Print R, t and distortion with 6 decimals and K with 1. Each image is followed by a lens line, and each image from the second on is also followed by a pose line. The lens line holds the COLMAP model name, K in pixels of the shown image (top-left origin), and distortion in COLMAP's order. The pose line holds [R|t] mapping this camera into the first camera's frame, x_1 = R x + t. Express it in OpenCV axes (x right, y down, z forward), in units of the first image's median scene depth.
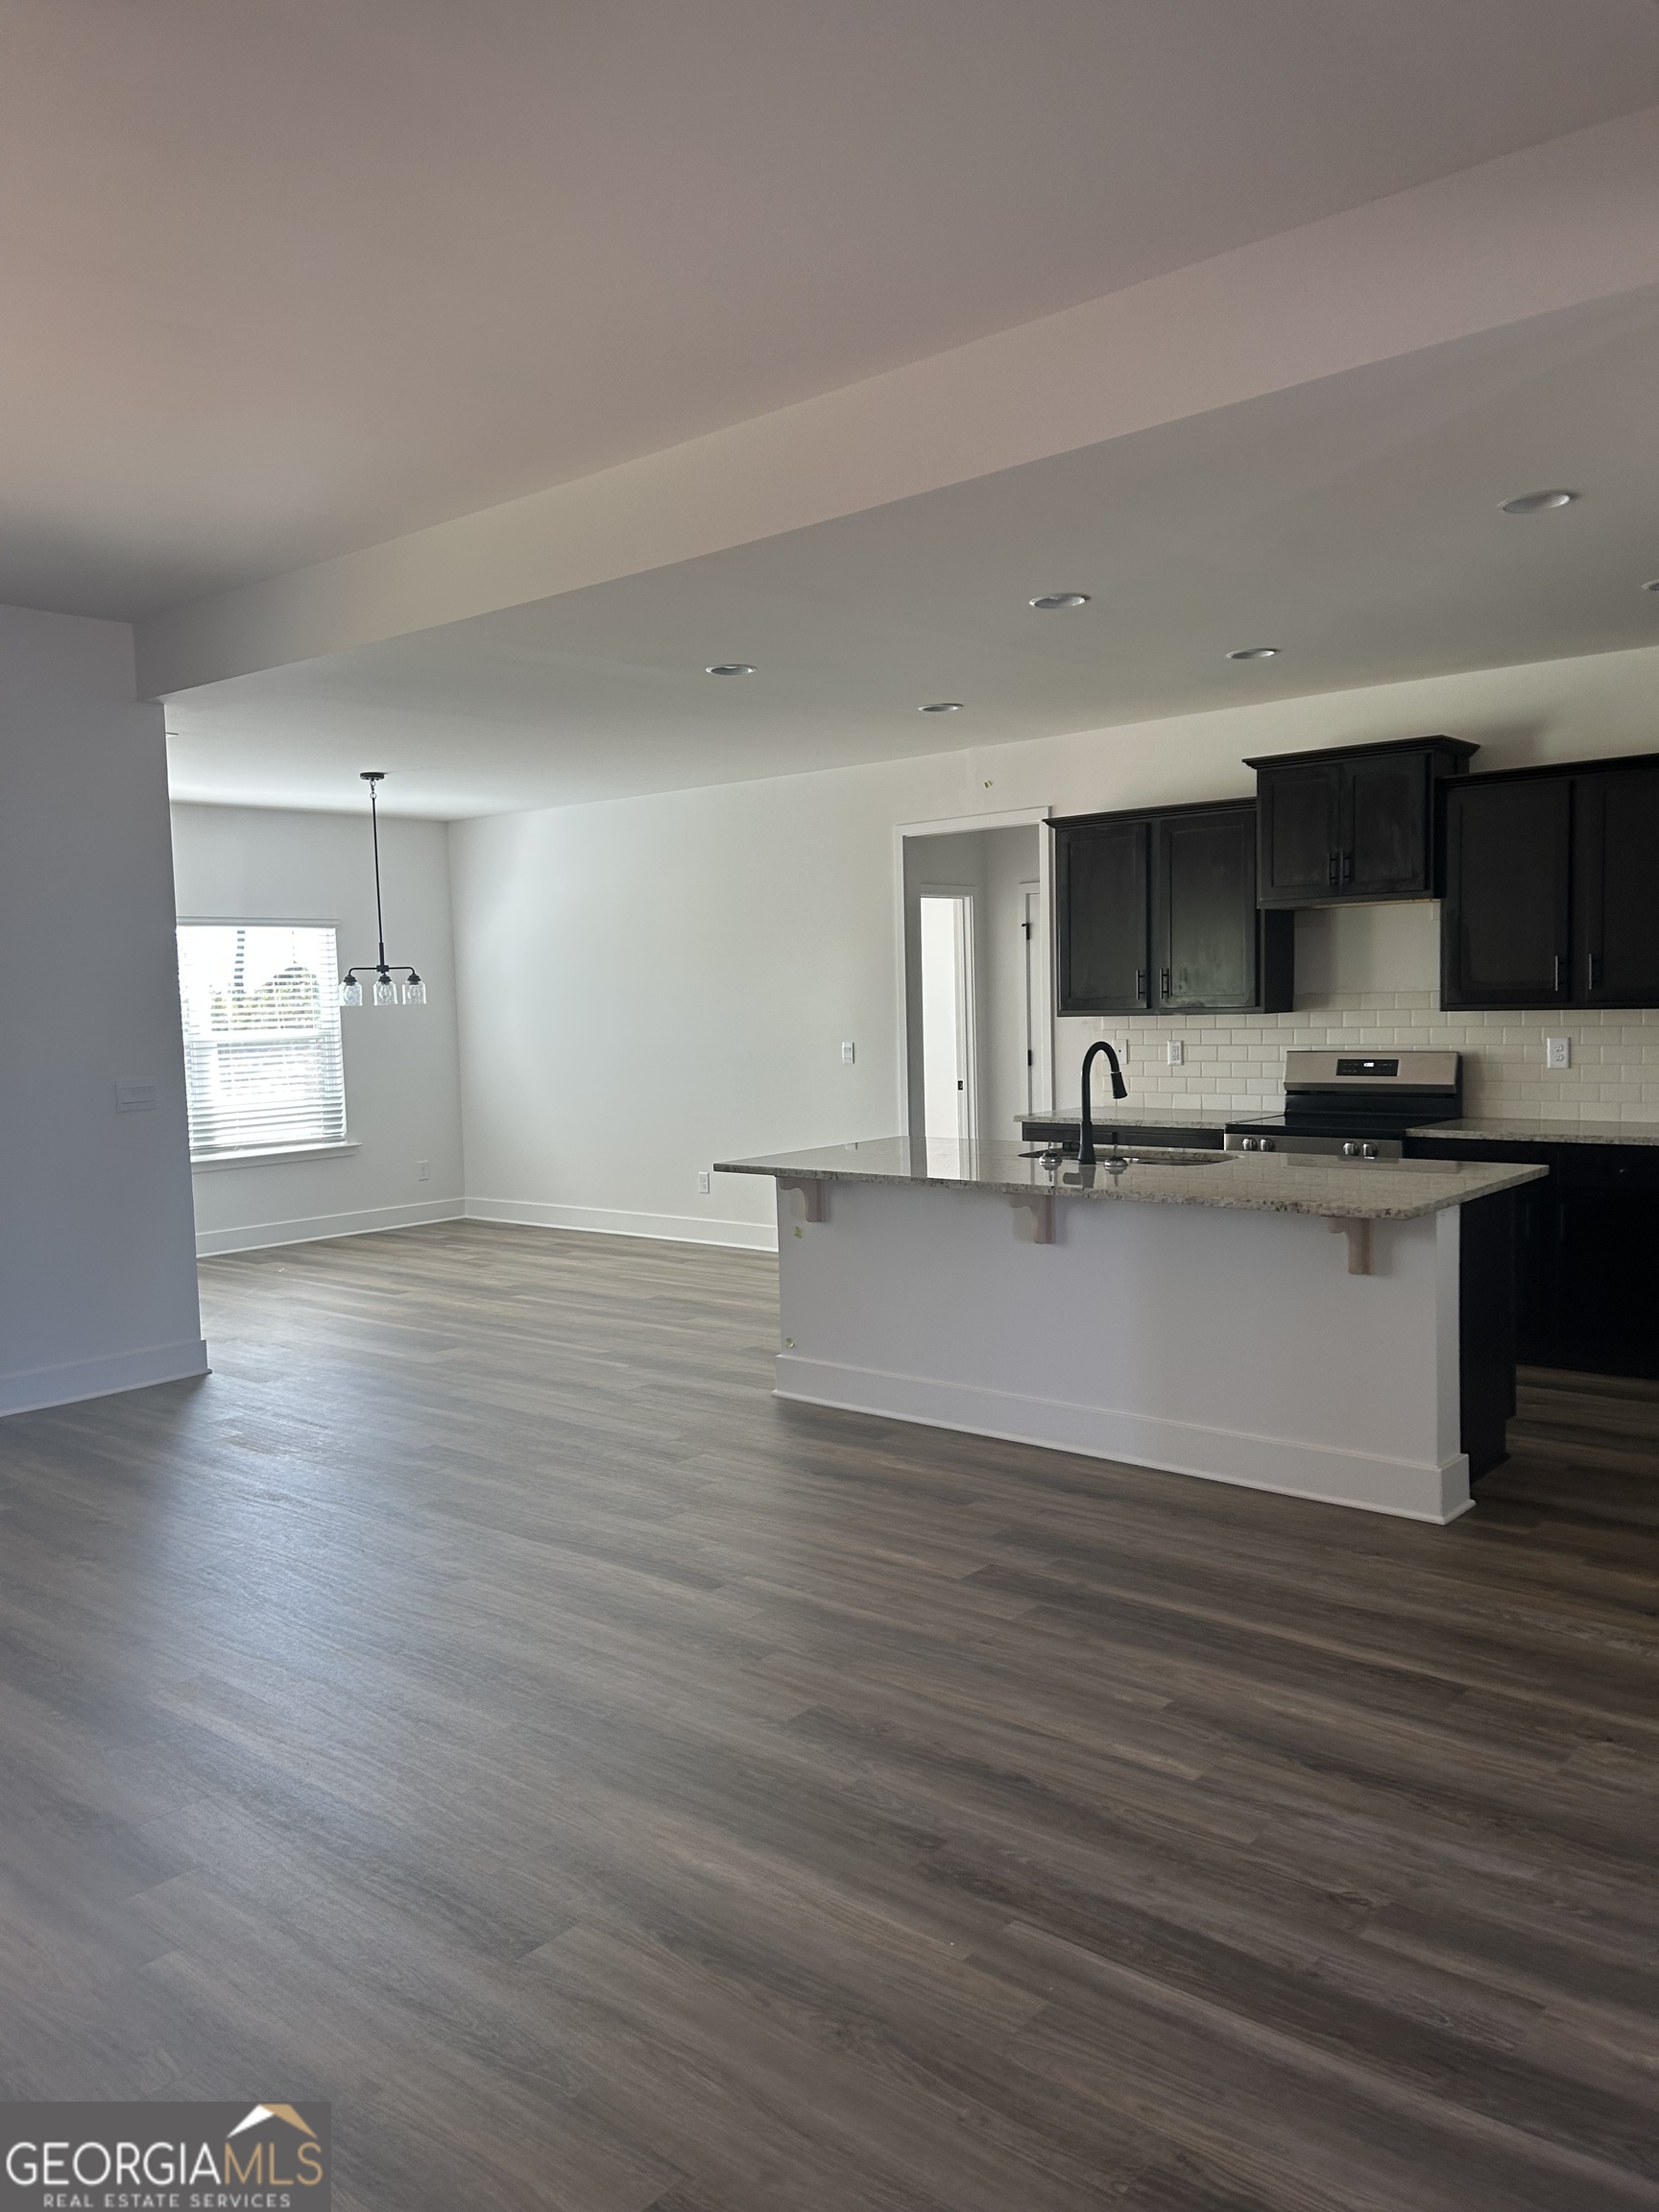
lens RADIAL K [[1666.5, 0, 803.8], [0, 1666.5, 1110.0], [0, 0, 1]] dist [0.053117, -0.055362]
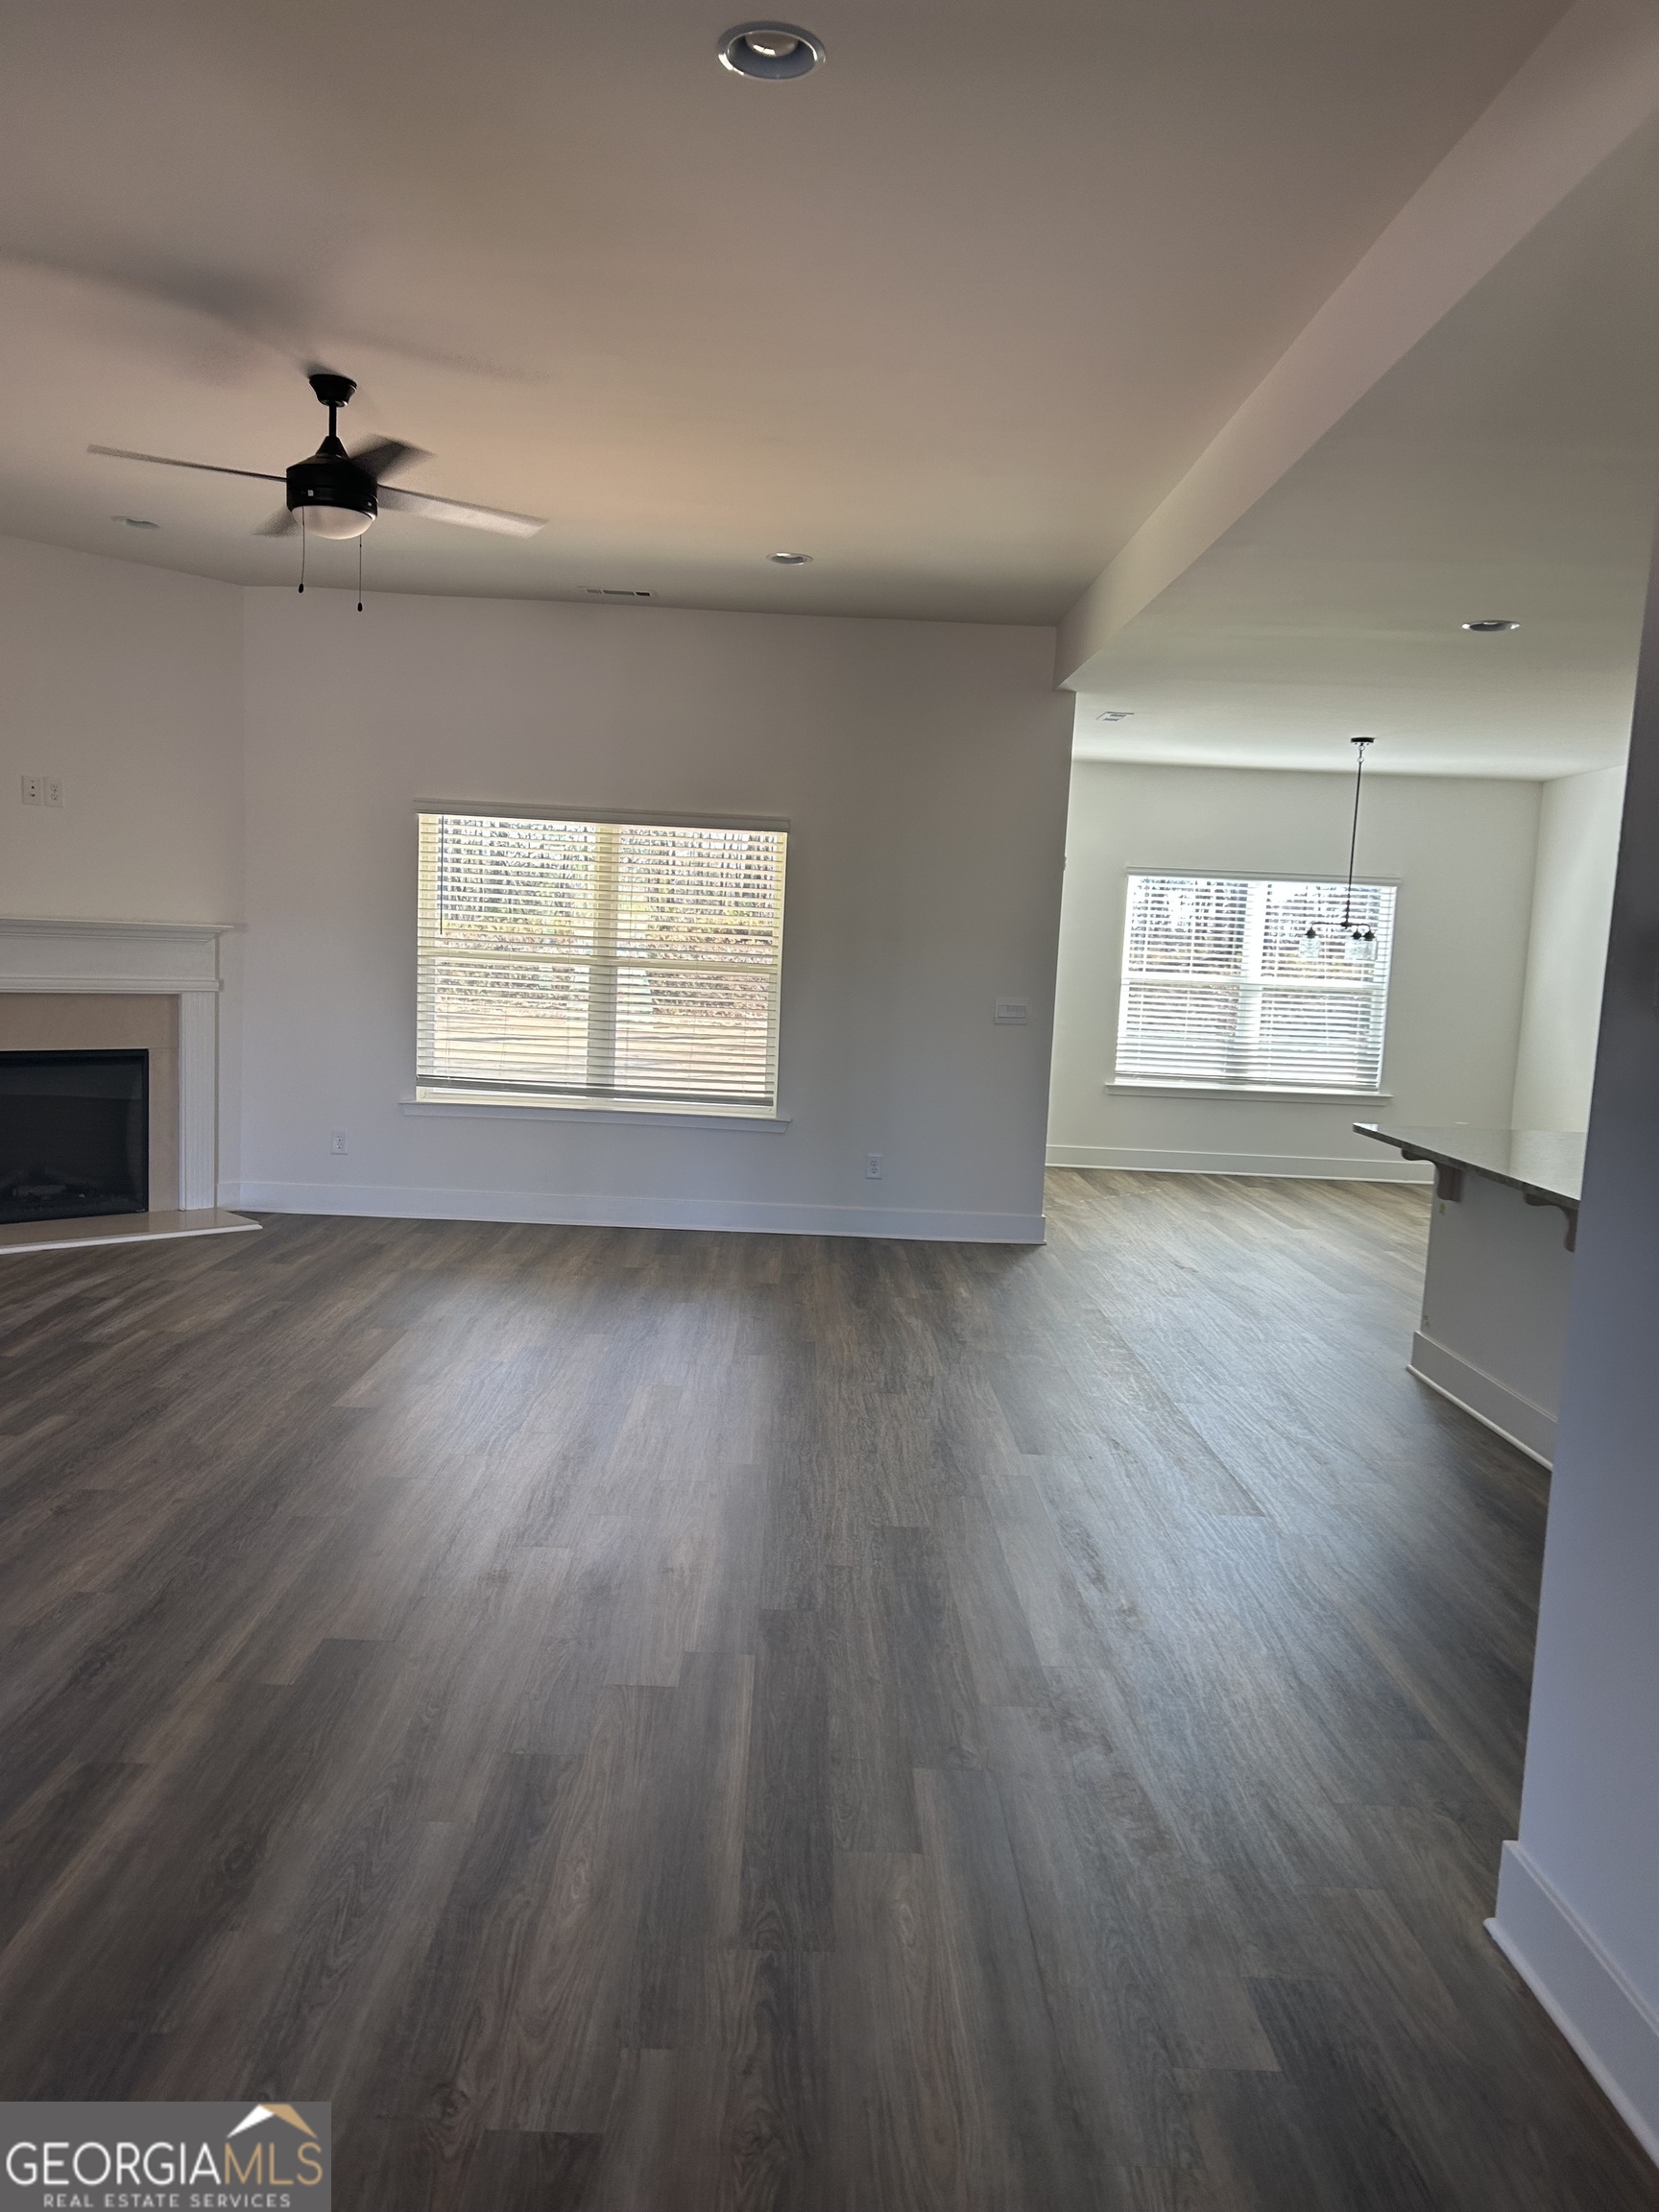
lens RADIAL K [[1666.5, 0, 803.8], [0, 1666.5, 1110.0], [0, 0, 1]] dist [0.053117, -0.055362]
pose [[0.654996, 0.136252, -0.743247, 0.325590], [-0.117136, 0.990027, 0.078263, -0.011645], [0.746498, 0.035799, 0.664424, 0.049700]]
